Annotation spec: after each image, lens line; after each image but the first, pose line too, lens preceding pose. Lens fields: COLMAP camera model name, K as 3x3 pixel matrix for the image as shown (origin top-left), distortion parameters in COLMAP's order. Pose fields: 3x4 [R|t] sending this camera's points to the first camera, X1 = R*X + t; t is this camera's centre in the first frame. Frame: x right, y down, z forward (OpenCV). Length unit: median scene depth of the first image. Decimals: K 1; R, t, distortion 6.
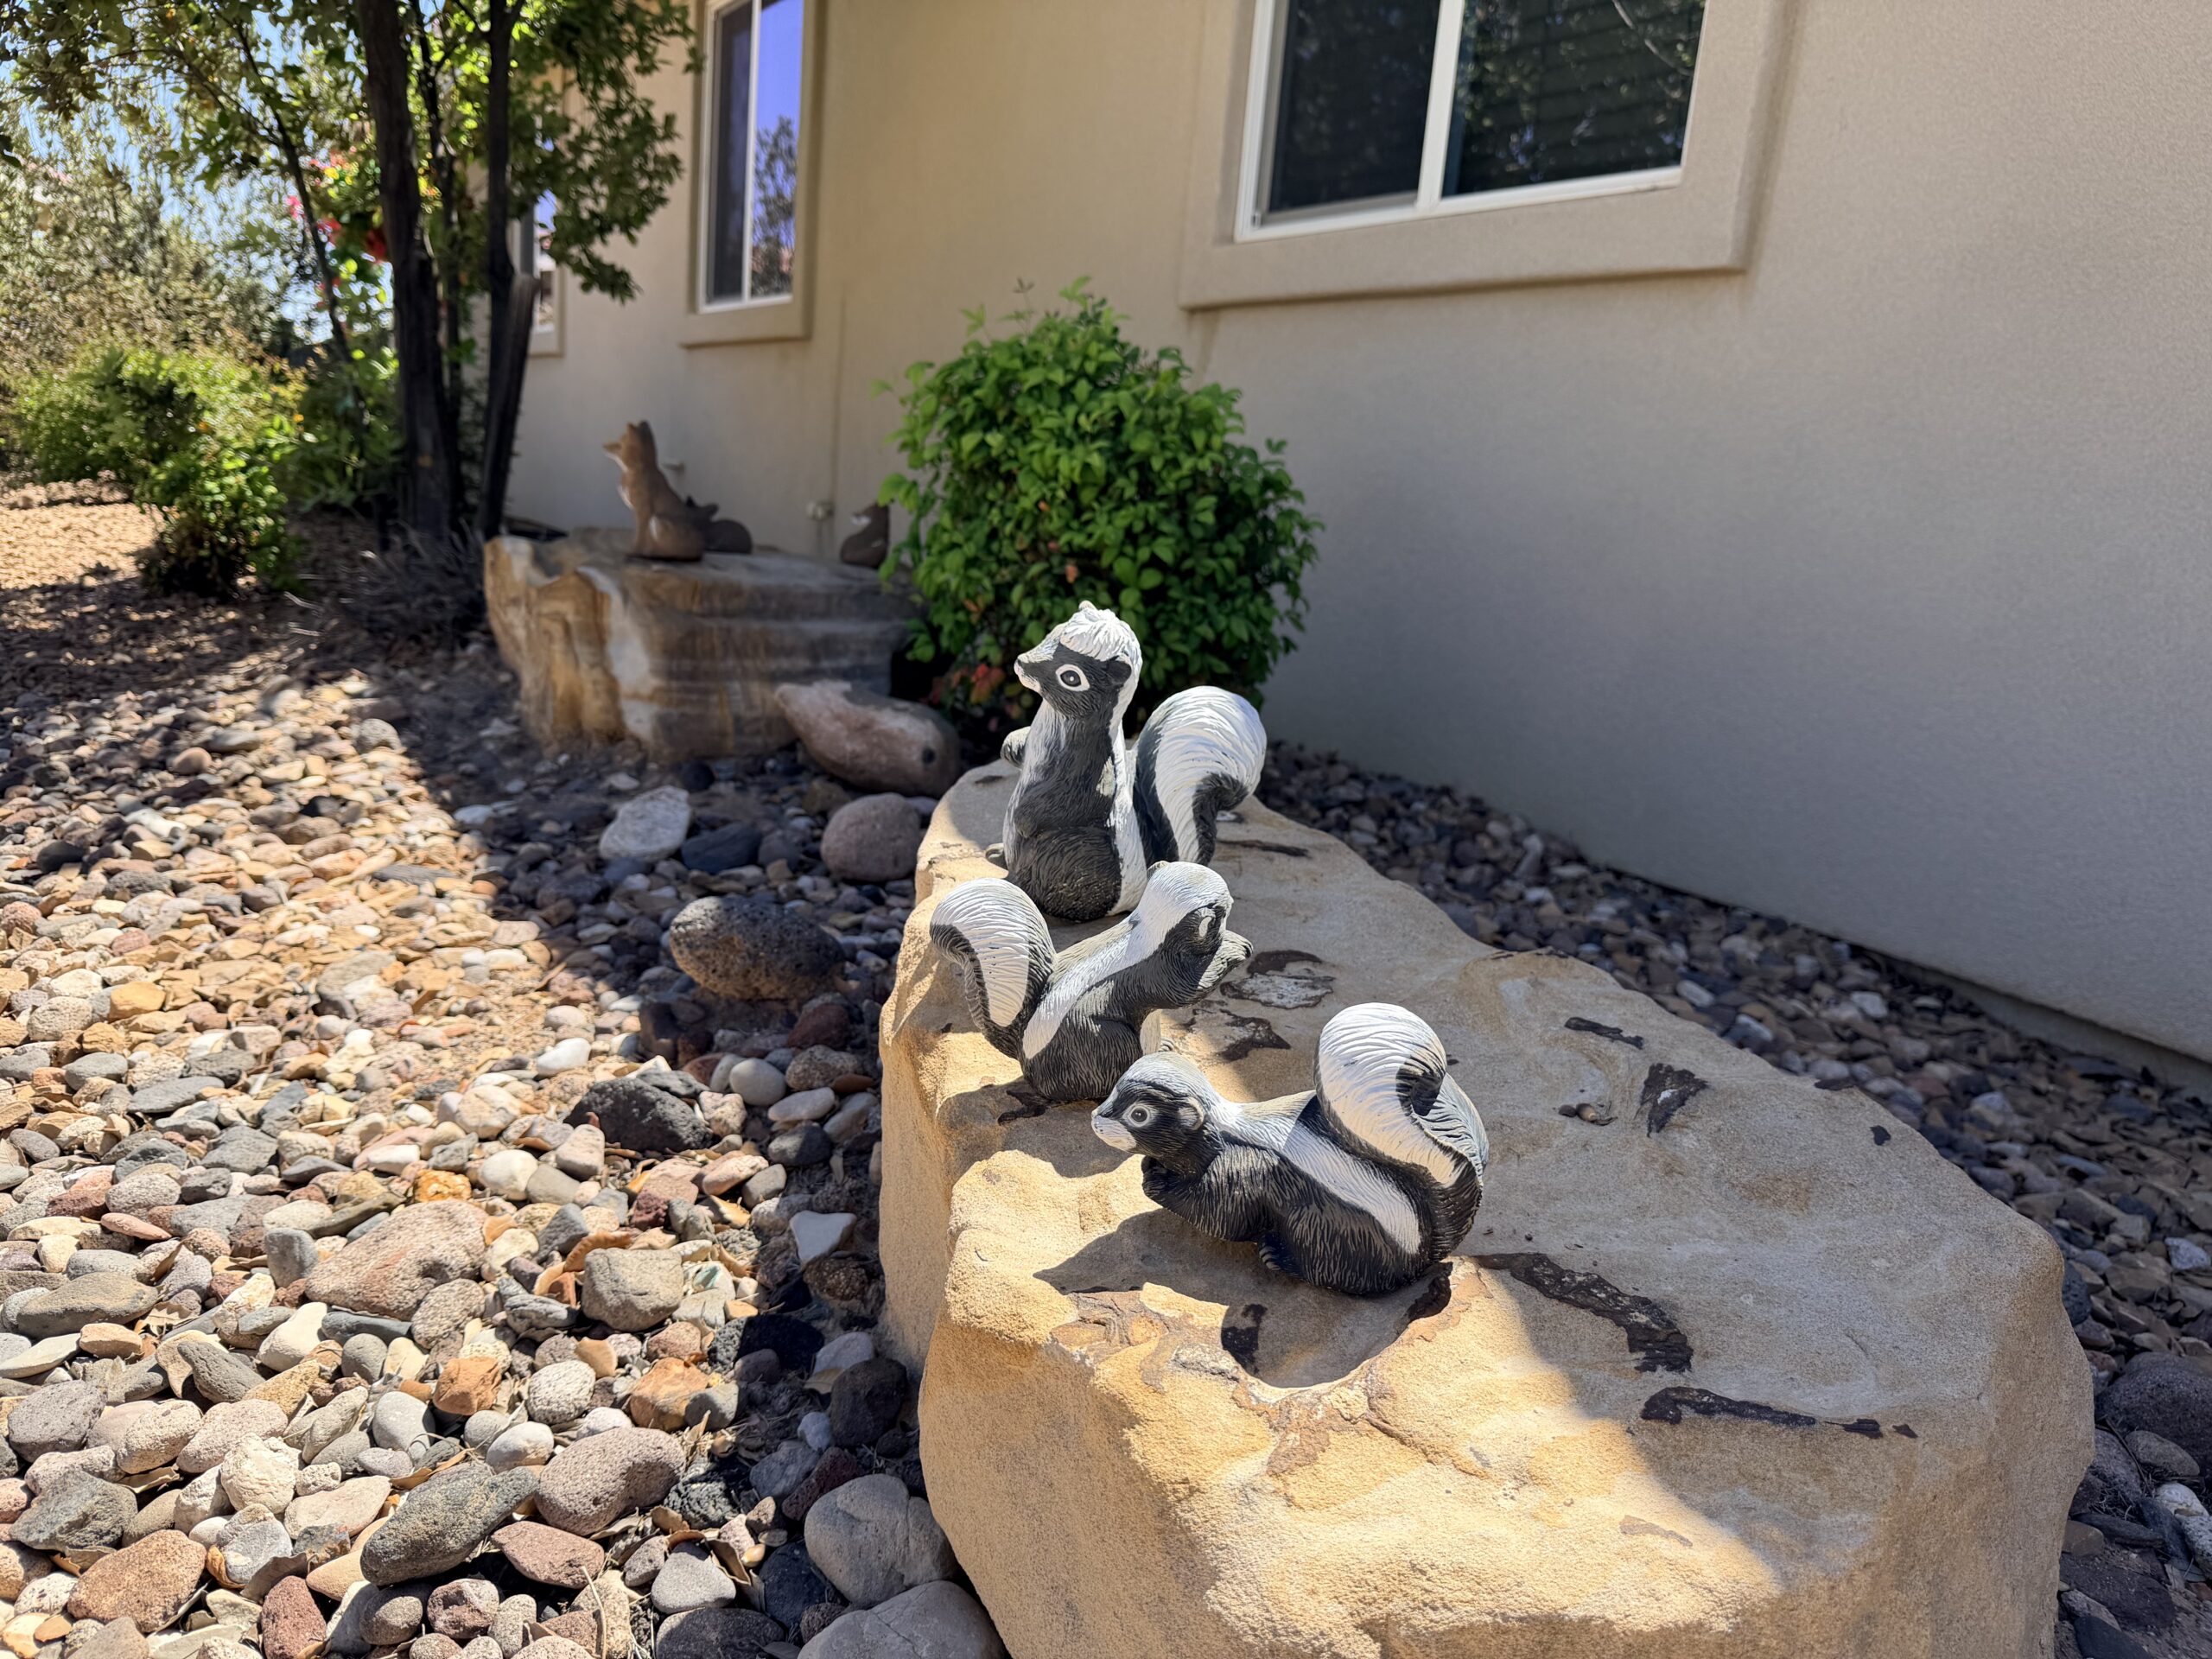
lens RADIAL K [[1553.1, 0, 1099.0], [0, 1553.1, 831.3], [0, 0, 1]] dist [0.093473, -0.112745]
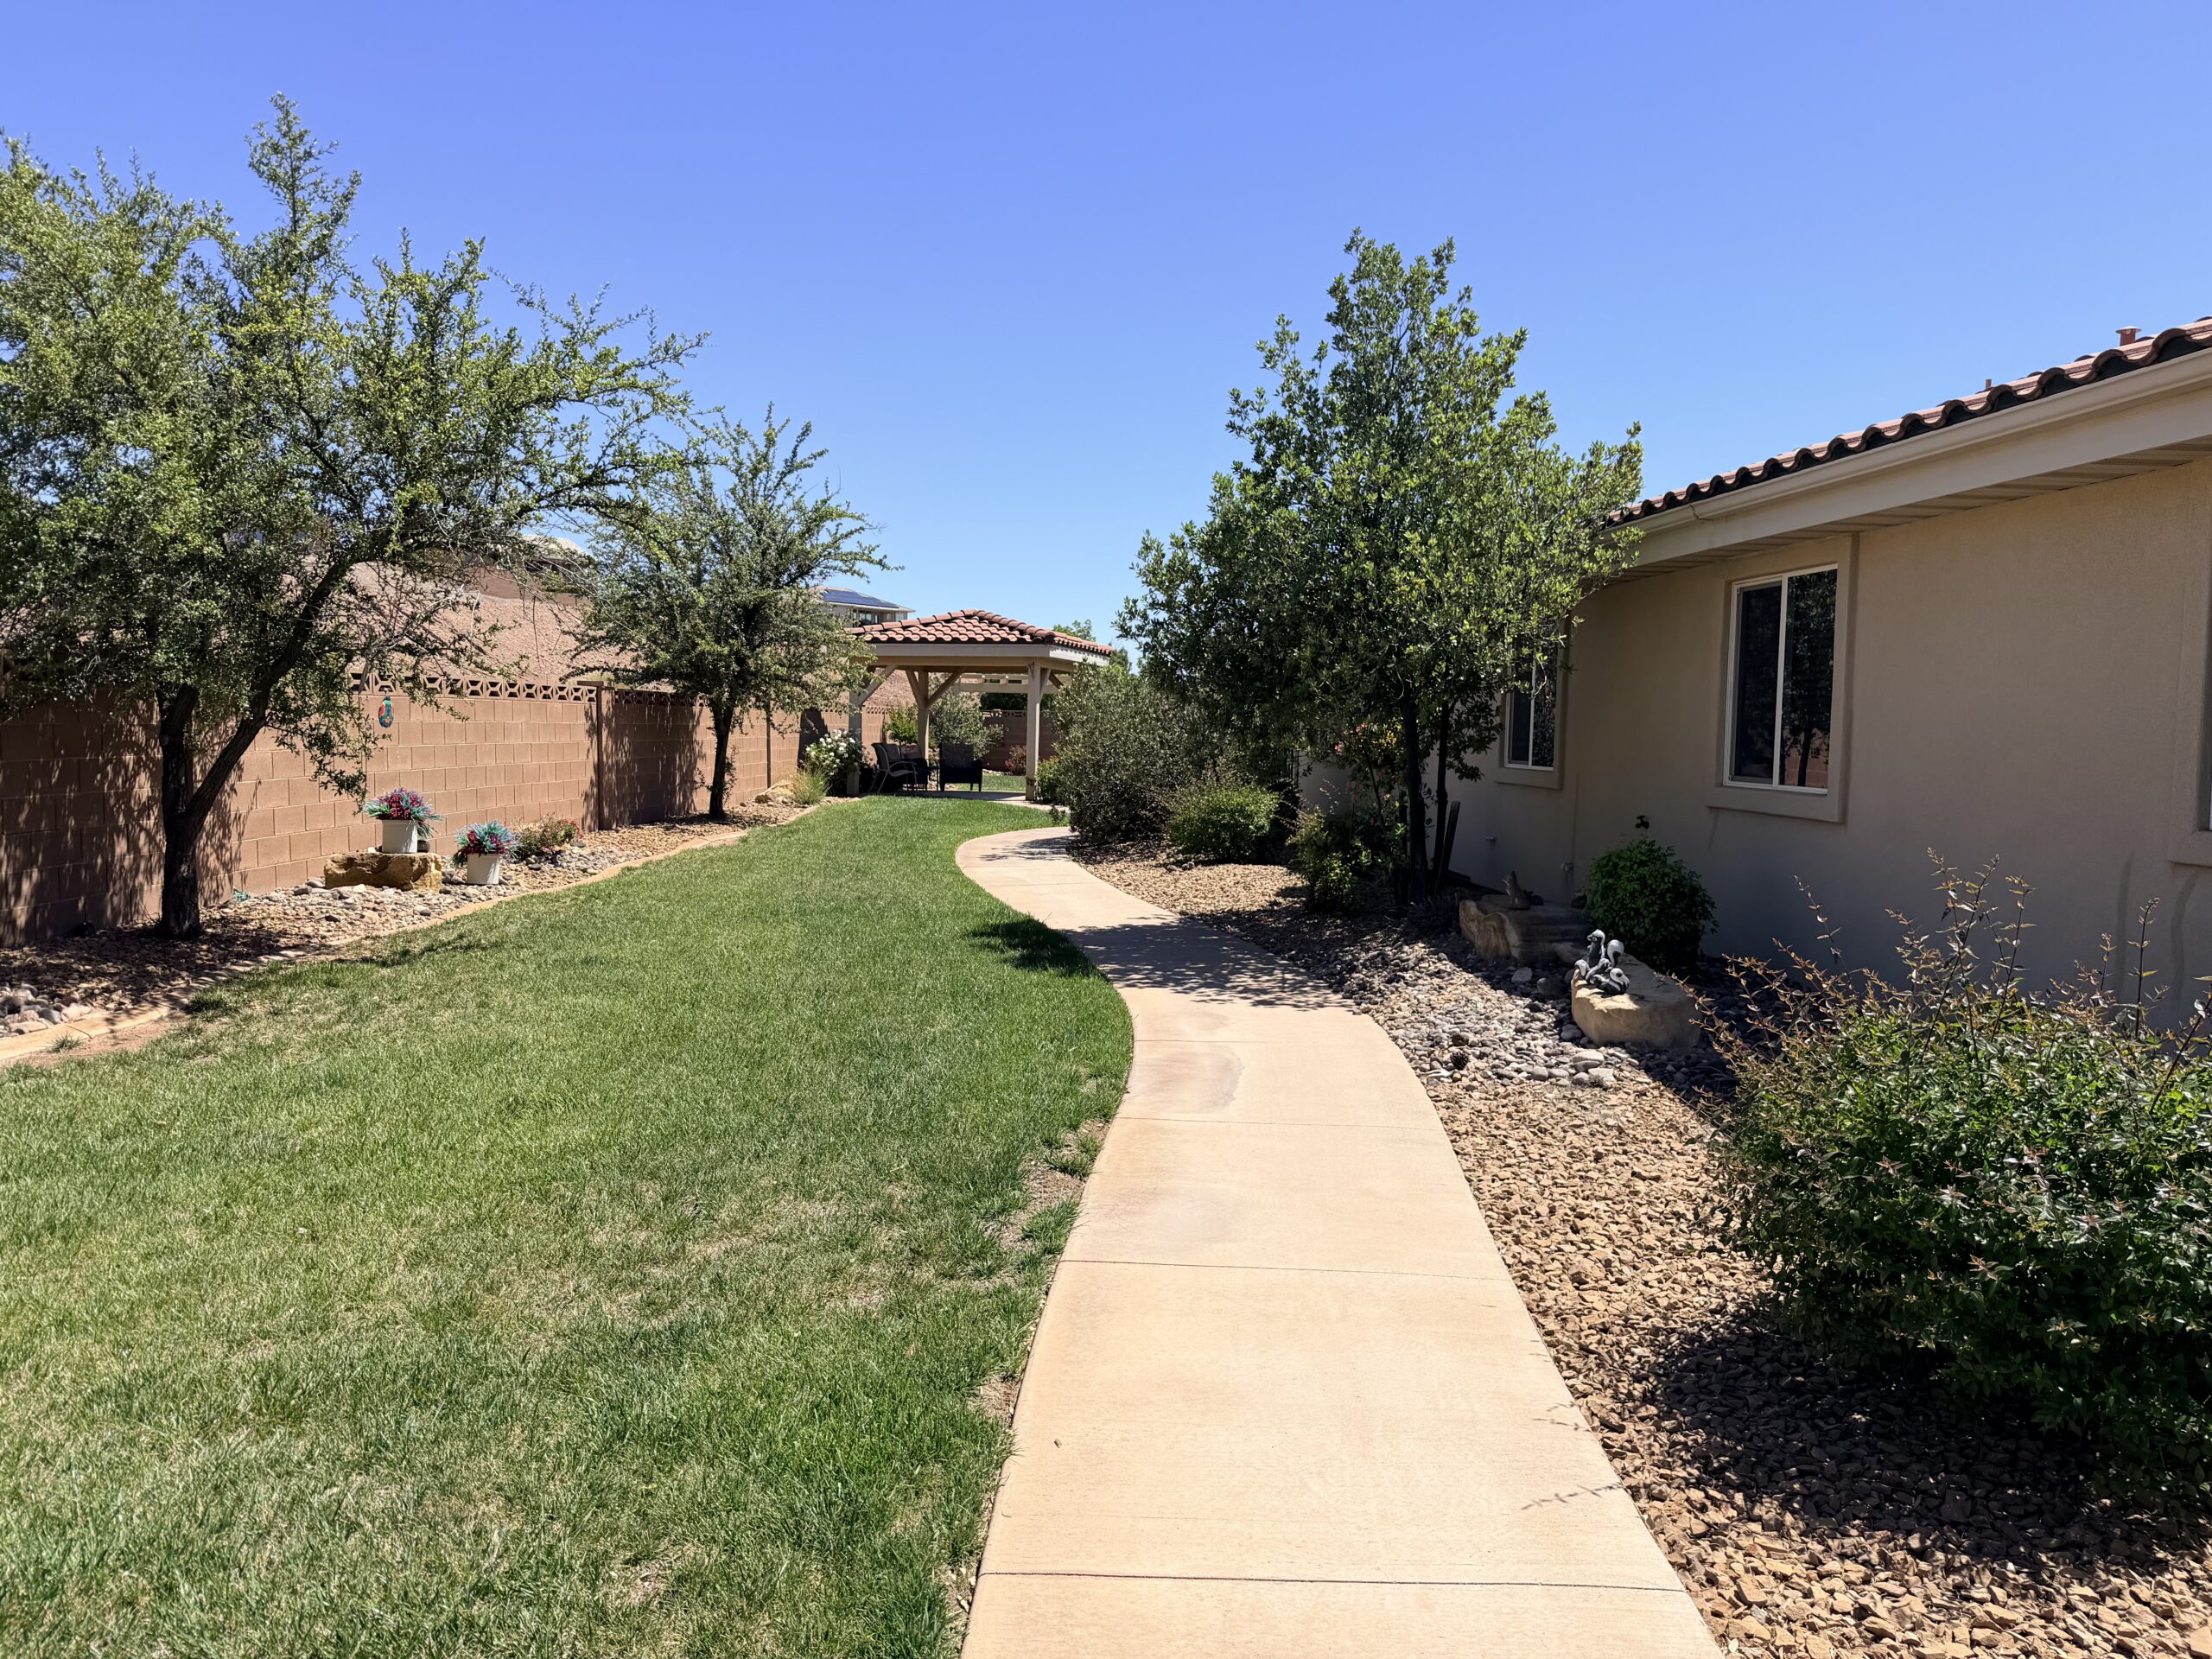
lens RADIAL K [[1553.1, 0, 1092.4], [0, 1553.1, 823.1], [0, 0, 1]] dist [0.093473, -0.112745]
pose [[0.890686, -0.034792, -0.453285, 0.515492], [-0.049273, 0.983806, -0.172332, 0.319098], [0.451940, 0.175829, 0.874548, -2.796371]]
